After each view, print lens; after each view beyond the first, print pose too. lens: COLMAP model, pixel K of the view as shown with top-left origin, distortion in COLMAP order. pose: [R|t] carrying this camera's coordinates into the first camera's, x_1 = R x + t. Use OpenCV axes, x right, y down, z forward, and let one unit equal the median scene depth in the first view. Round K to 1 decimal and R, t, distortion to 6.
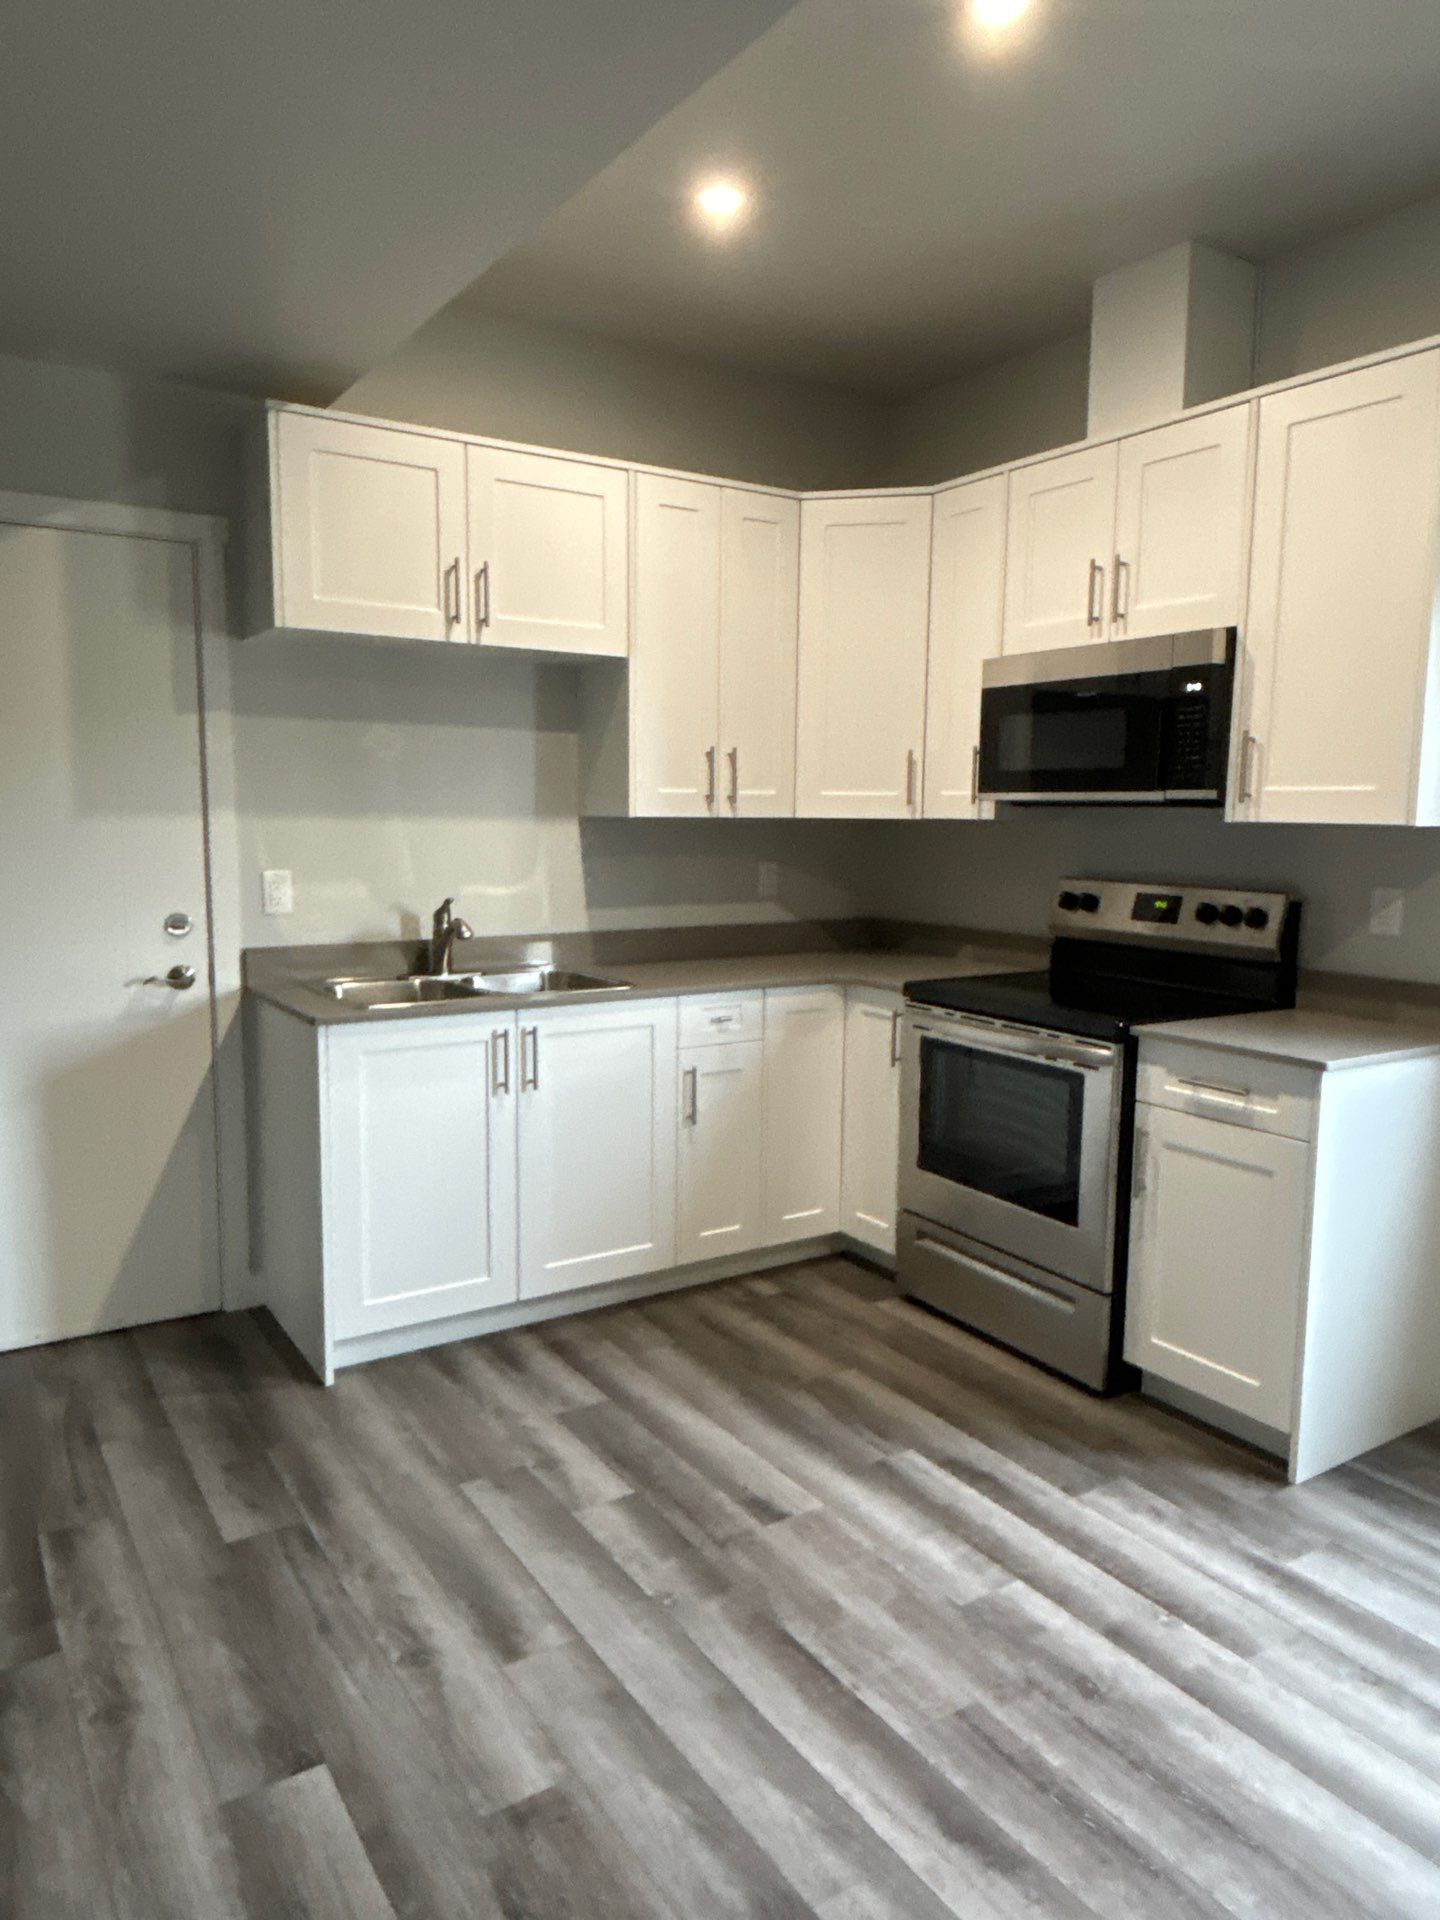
lens RADIAL K [[1312.6, 0, 723.0], [0, 1312.6, 966.8], [0, 0, 1]] dist [0.005080, -0.007603]
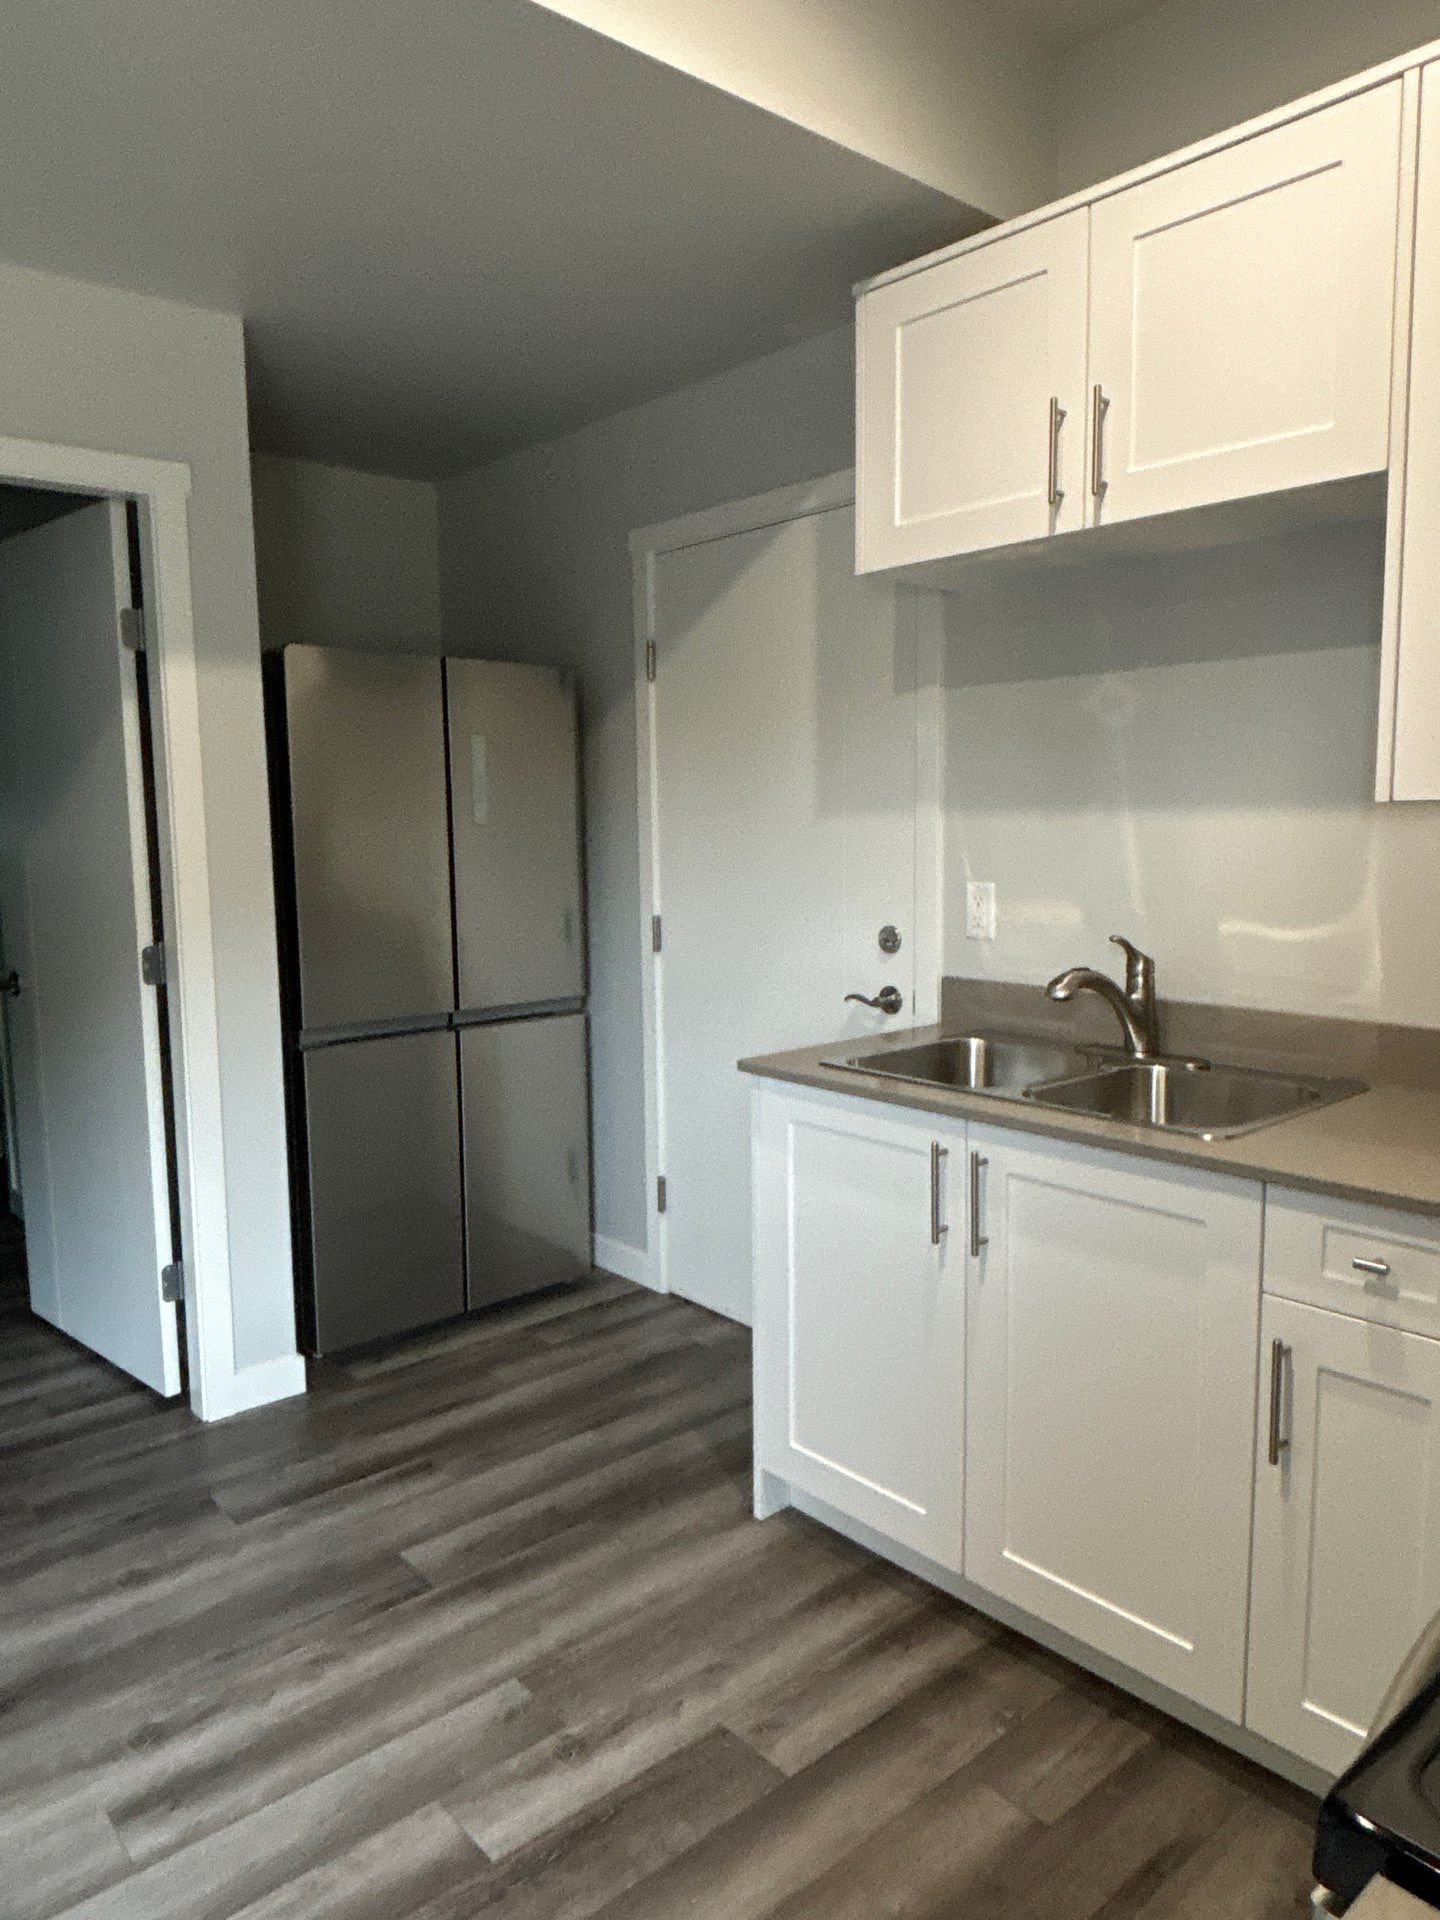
lens RADIAL K [[1312.6, 0, 722.4], [0, 1312.6, 960.1], [0, 0, 1]] dist [0.005080, -0.007603]
pose [[0.128816, 0.101042, -0.986507, 0.498986], [-0.099517, 0.991091, 0.088517, -0.098548], [0.986662, 0.086772, 0.137724, 0.911675]]
